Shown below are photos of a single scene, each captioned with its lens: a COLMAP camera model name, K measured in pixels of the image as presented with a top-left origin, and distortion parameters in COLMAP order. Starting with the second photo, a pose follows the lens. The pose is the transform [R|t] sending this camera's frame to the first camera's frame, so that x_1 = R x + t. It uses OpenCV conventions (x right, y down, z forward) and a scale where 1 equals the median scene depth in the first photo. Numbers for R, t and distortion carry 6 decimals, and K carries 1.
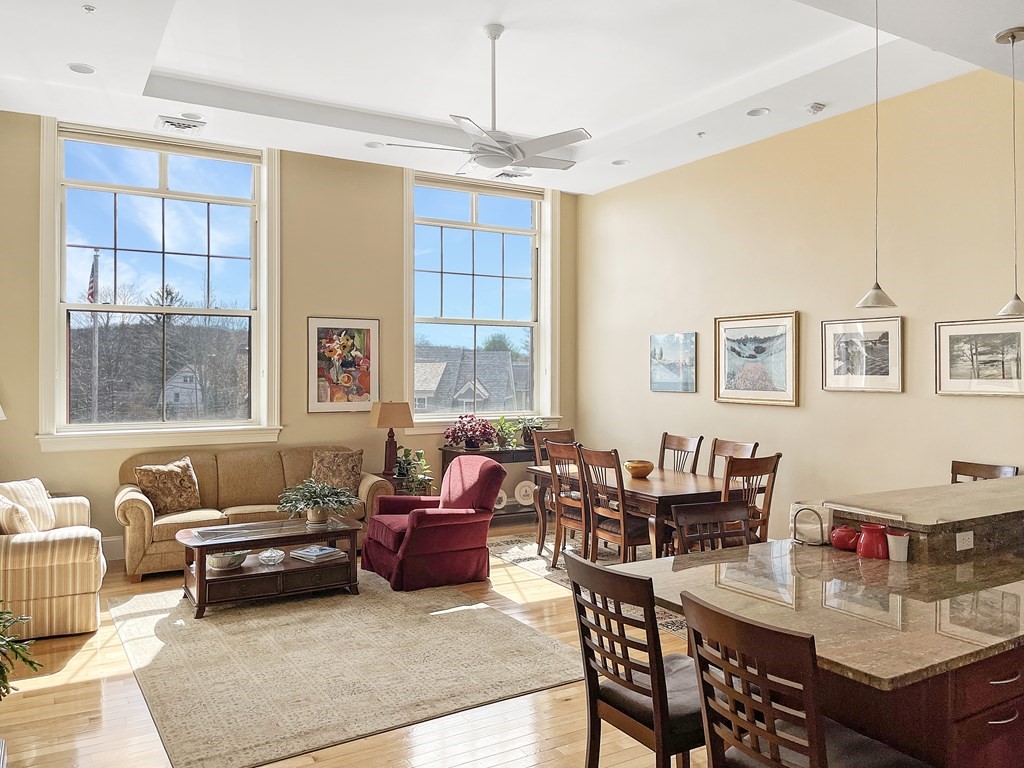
lens RADIAL K [[819.2, 0, 518.2], [0, 819.2, 373.0], [0, 0, 1]] dist [0.064145, -0.072974]
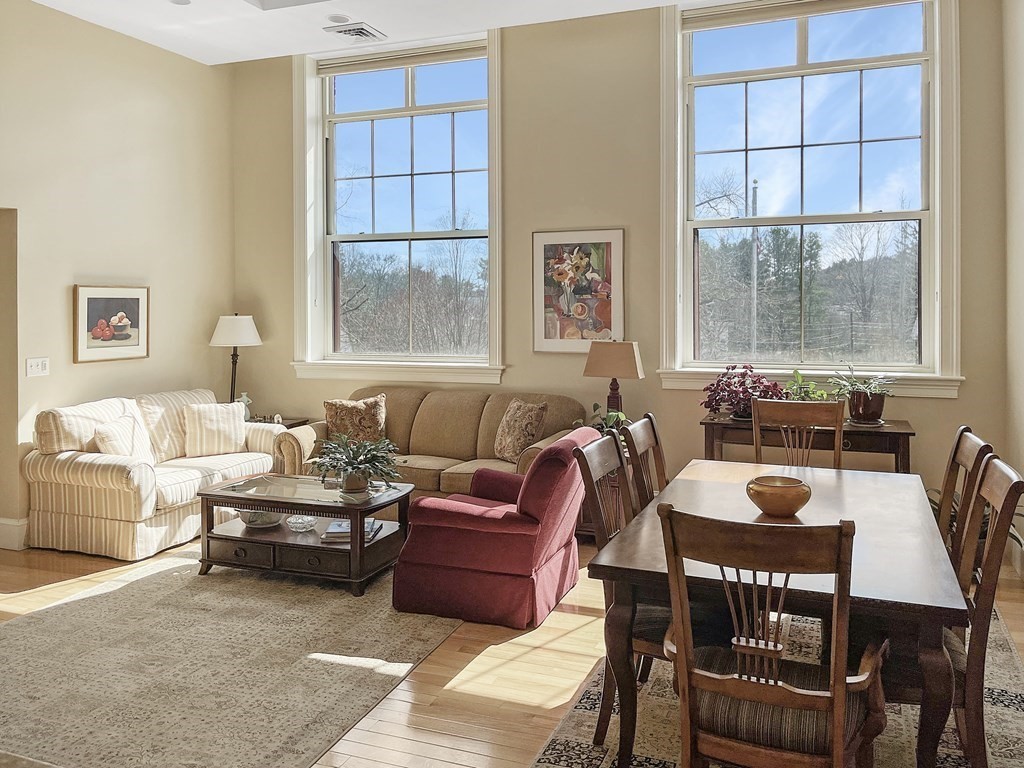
lens RADIAL K [[819.2, 0, 529.8], [0, 819.2, 315.2], [0, 0, 1]] dist [0.064145, -0.072974]
pose [[0.620979, 0.006281, -0.783802, 0.392050], [0.004333, 0.999925, 0.011445, 0.004023], [0.783815, -0.010503, 0.620906, 0.528955]]
